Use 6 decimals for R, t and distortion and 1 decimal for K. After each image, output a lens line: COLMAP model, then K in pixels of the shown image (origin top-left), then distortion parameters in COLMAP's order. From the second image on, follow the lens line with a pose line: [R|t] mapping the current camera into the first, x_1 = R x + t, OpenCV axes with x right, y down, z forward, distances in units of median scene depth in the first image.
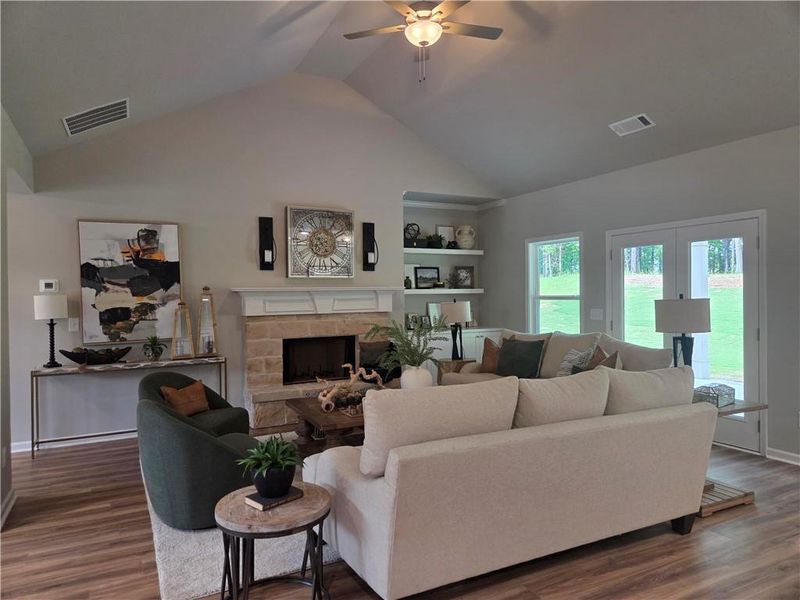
lens RADIAL K [[536.7, 0, 400.0], [0, 536.7, 300.0], [0, 0, 1]] dist [0.046324, -0.000368]
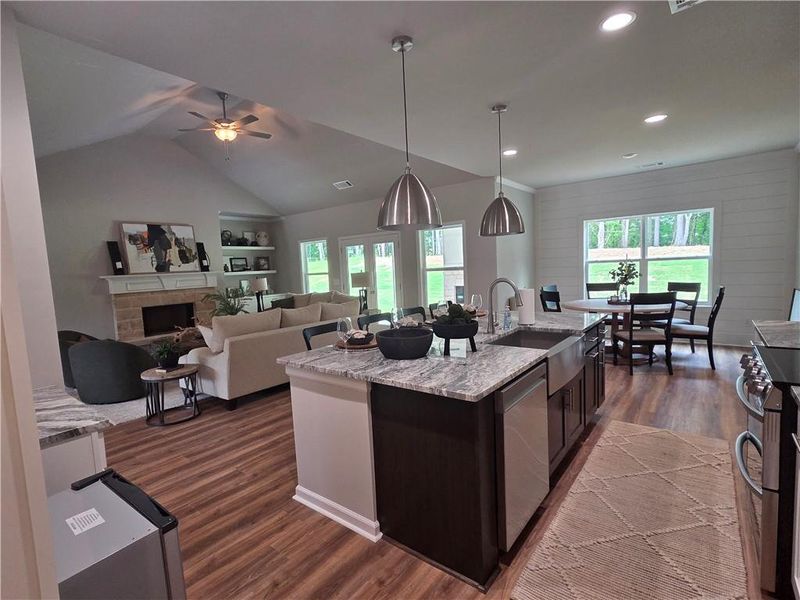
lens RADIAL K [[396.2, 0, 400.0], [0, 396.2, 300.0], [0, 0, 1]] dist [0.000017, 0.001830]
pose [[0.908452, -0.069132, 0.412232, -0.008415], [0.045023, 0.996674, 0.067924, 0.005715], [-0.415557, -0.043145, 0.908543, -0.314708]]
